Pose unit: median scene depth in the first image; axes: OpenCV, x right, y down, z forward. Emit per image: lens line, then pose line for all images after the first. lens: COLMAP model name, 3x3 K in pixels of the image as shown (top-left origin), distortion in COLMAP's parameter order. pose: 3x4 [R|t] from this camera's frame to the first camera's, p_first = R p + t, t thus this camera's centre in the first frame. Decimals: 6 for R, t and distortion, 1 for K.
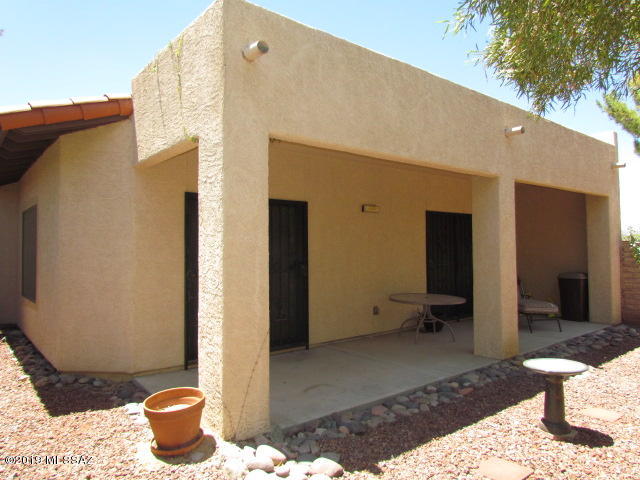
lens RADIAL K [[460.5, 0, 310.2], [0, 460.5, 240.6], [0, 0, 1]] dist [-0.031680, 0.014519]
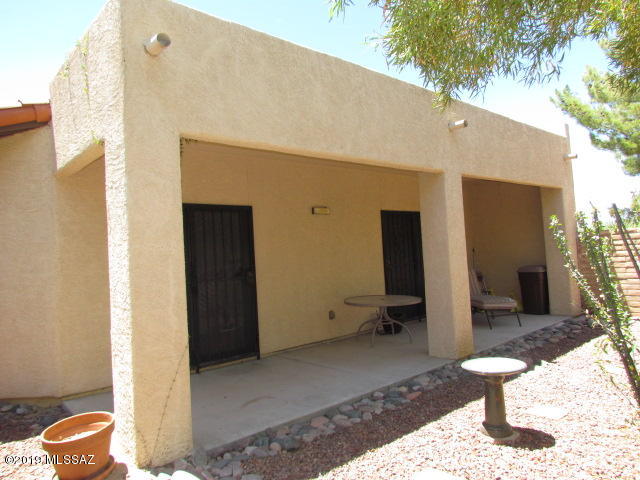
lens RADIAL K [[455.2, 0, 321.8], [0, 455.2, 239.3], [0, 0, 1]] dist [-0.029015, 0.010972]
pose [[0.997699, -0.044677, 0.050999, 0.115755], [0.045435, 0.998872, -0.013790, 0.006806], [-0.050326, 0.016075, 0.998603, 0.056675]]
